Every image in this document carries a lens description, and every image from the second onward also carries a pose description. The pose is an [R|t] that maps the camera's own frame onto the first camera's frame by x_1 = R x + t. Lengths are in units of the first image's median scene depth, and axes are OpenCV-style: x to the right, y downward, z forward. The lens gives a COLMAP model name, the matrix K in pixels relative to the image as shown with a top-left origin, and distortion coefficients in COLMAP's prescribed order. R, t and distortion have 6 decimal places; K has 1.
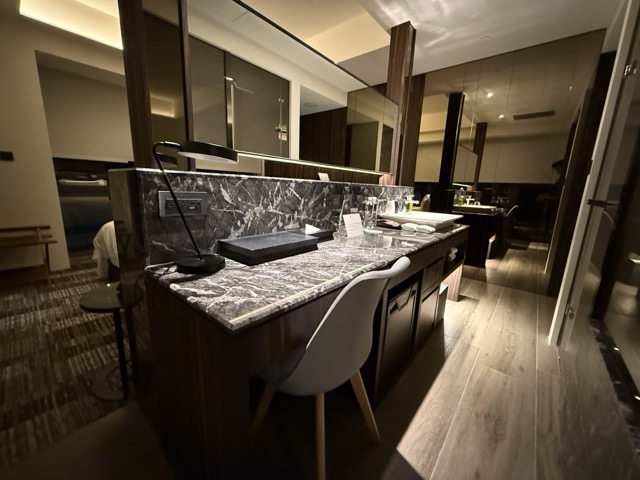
lens RADIAL K [[258.5, 0, 320.0], [0, 258.5, 240.0], [0, 0, 1]] dist [0.002302, 0.000300]
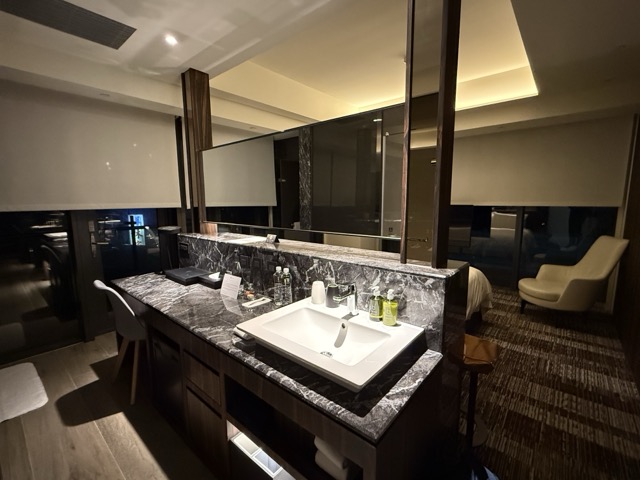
lens RADIAL K [[290.5, 0, 320.0], [0, 290.5, 240.0], [0, 0, 1]] dist [-0.002052, -0.000170]
pose [[-0.008921, 0.099693, -0.994978, 1.693541], [-0.196242, 0.975494, 0.099501, -0.564844], [0.980515, 0.196144, 0.010861, 1.696941]]
